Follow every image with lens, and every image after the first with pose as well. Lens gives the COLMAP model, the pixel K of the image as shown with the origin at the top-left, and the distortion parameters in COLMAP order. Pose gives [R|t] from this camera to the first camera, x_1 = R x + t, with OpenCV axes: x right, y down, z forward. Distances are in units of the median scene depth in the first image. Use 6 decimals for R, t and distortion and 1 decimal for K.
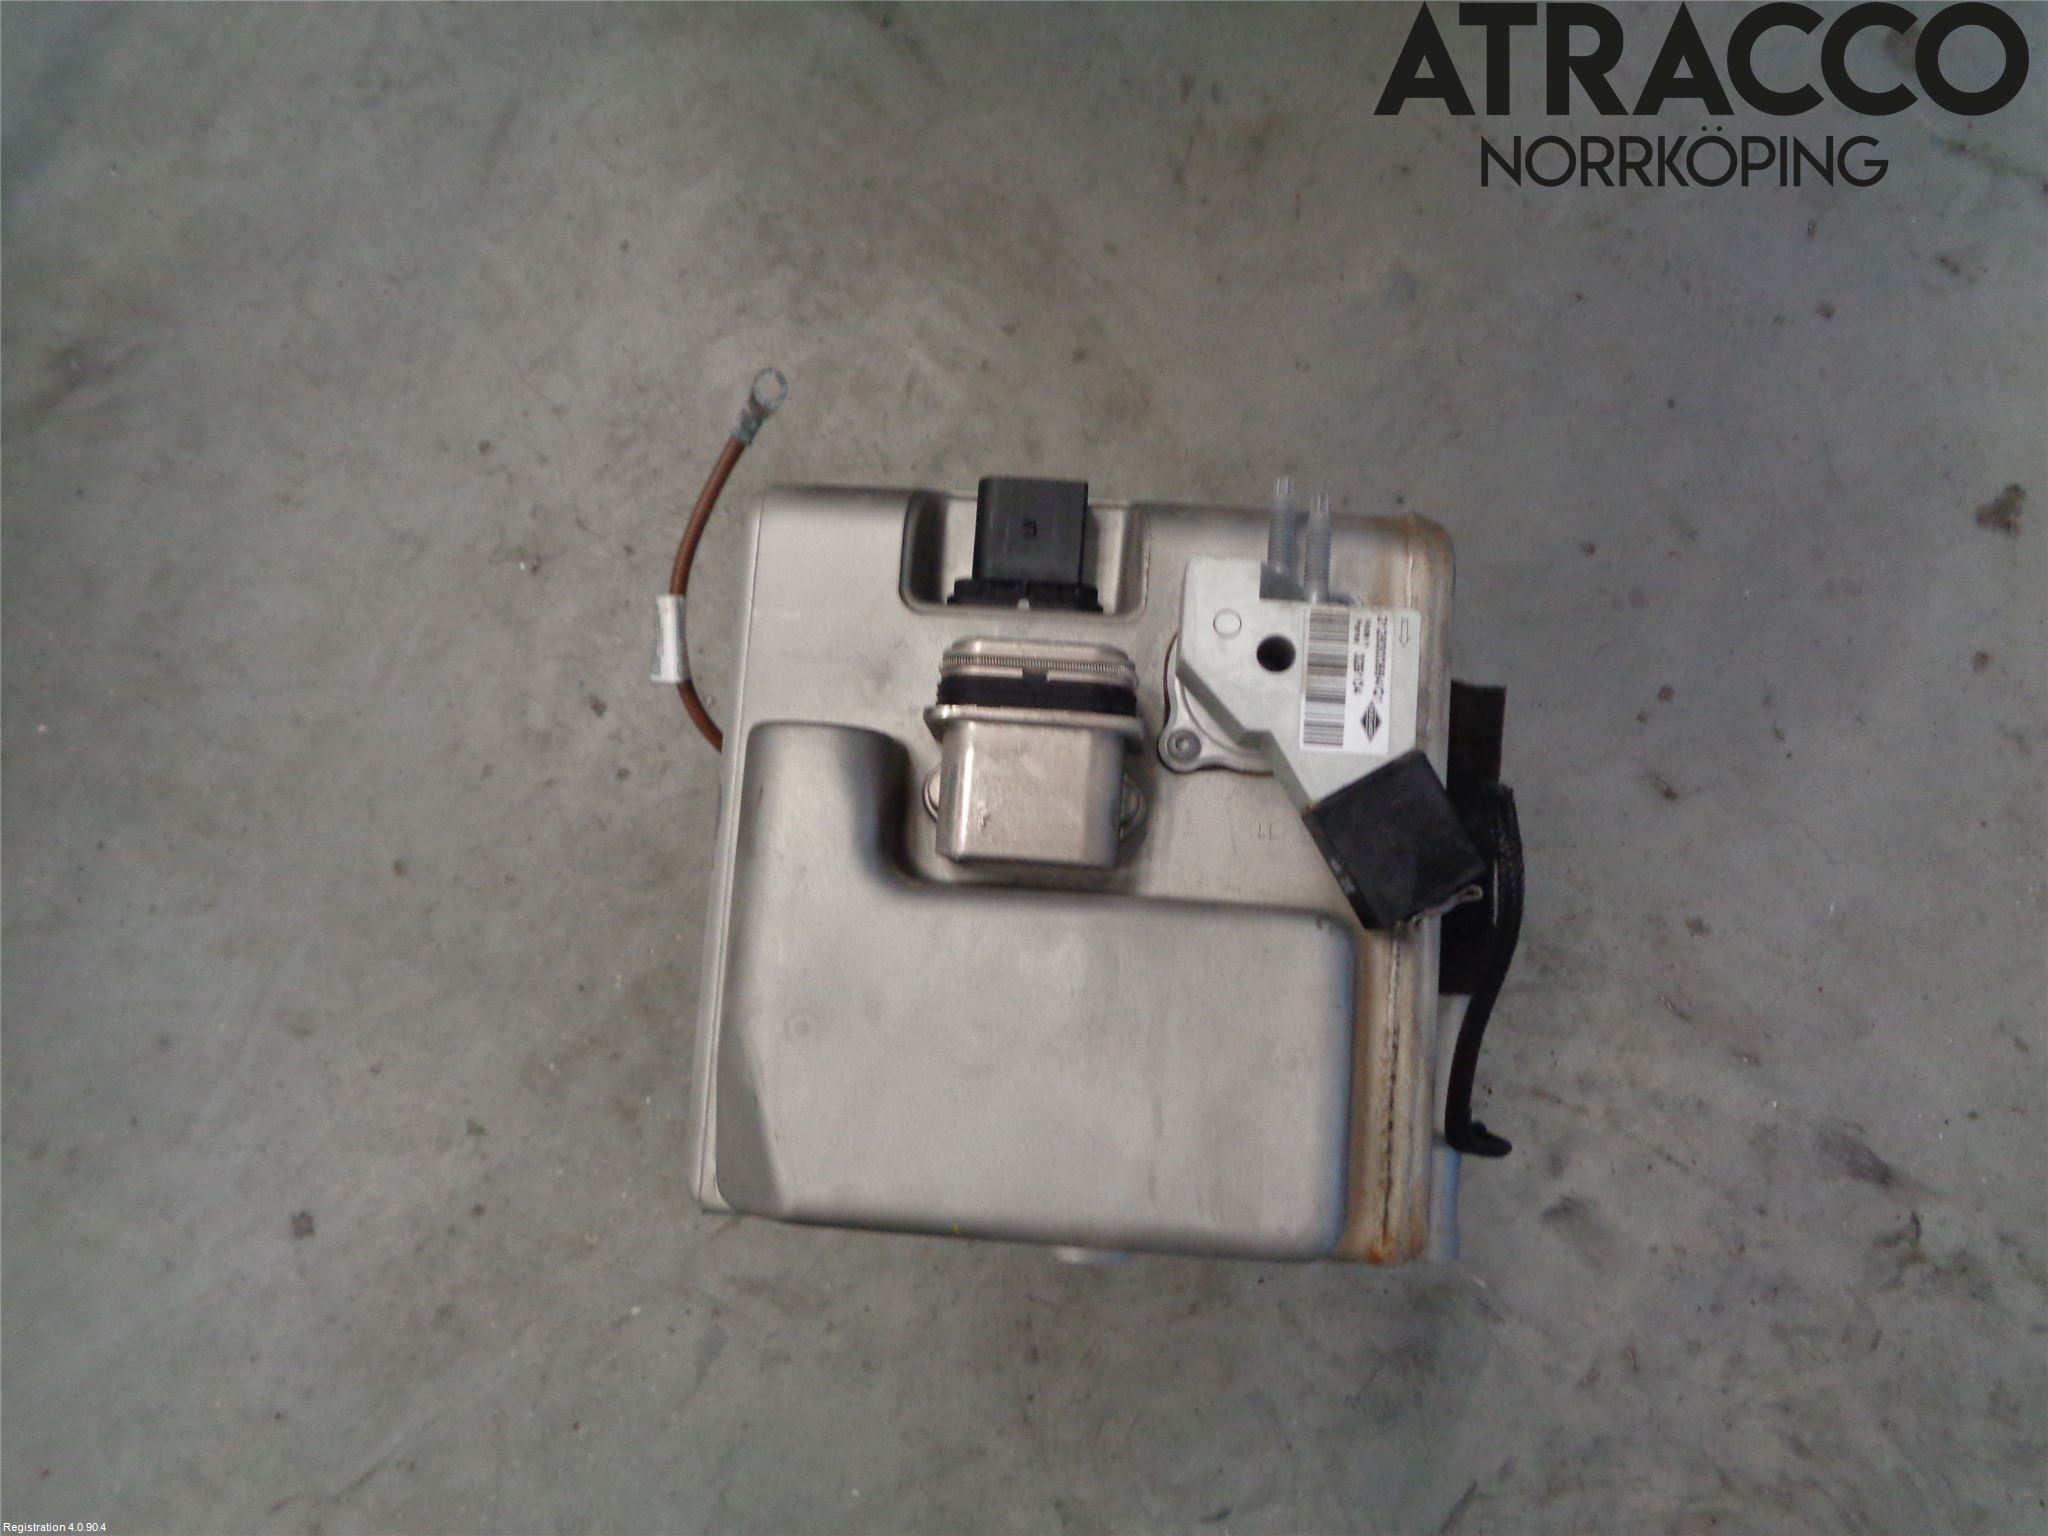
lens RADIAL K [[1549.6, 0, 1019.8], [0, 1549.6, 773.1], [0, 0, 1]] dist [0.004379, 0.013692]
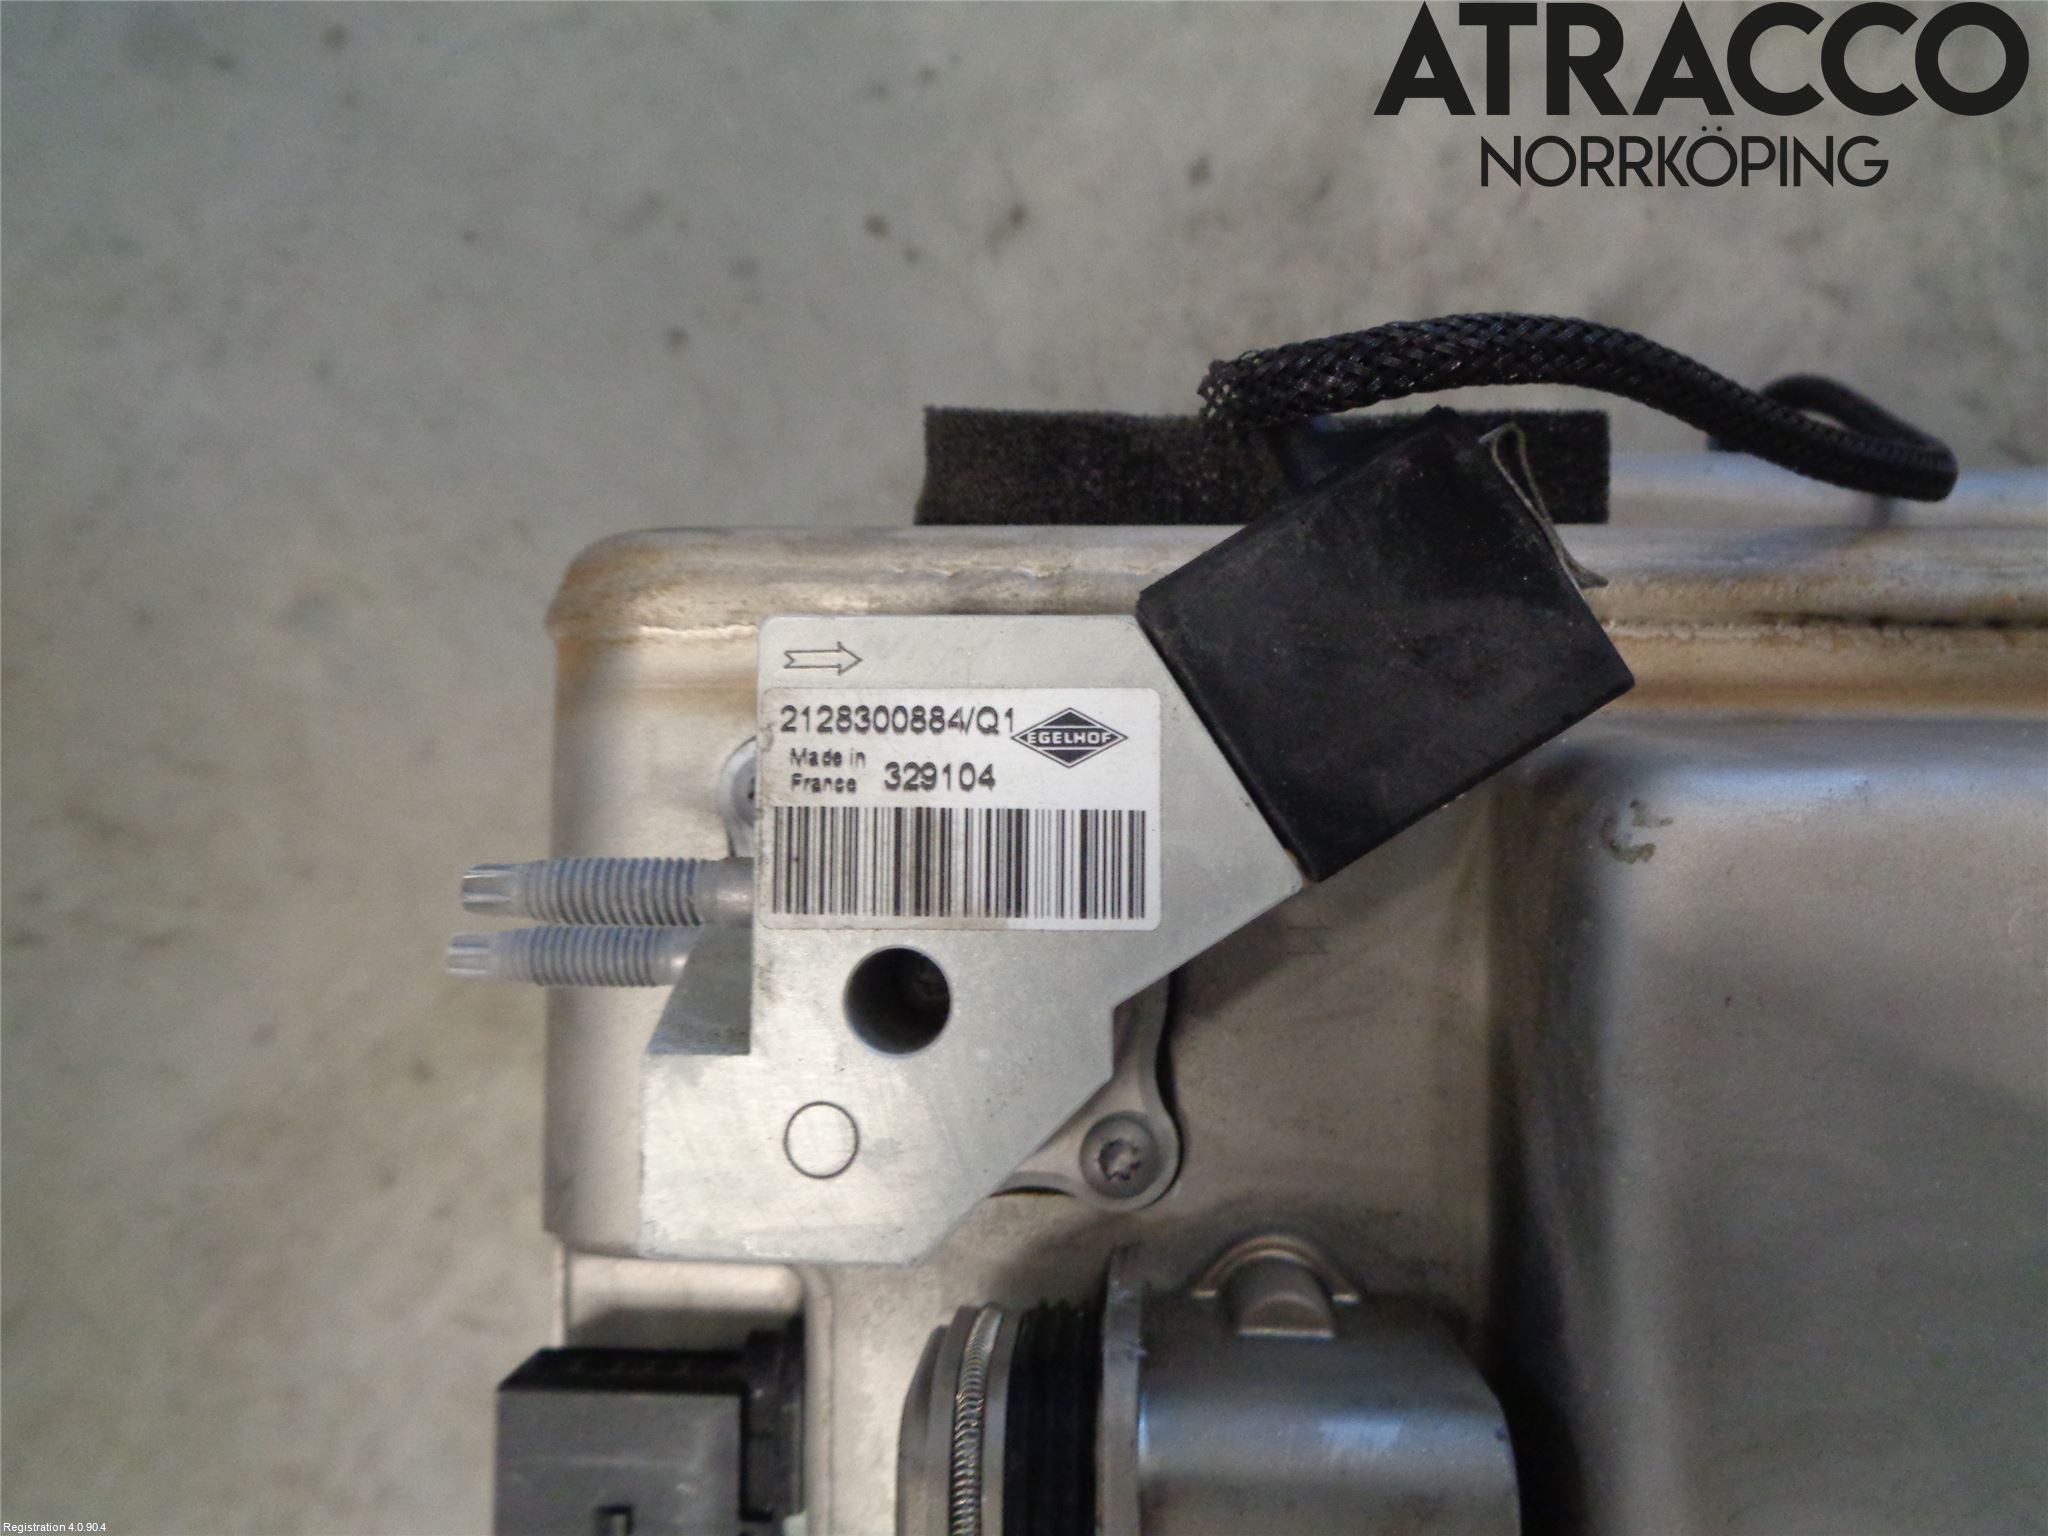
lens RADIAL K [[1532.6, 0, 1056.5], [0, 1532.6, 810.0], [0, 0, 1]] dist [-0.028301, -0.001476]
pose [[-0.059881, -0.995303, 0.076066, 0.177610], [0.996200, -0.054759, 0.067731, -0.060558], [-0.063247, 0.079833, 0.994800, 0.624677]]
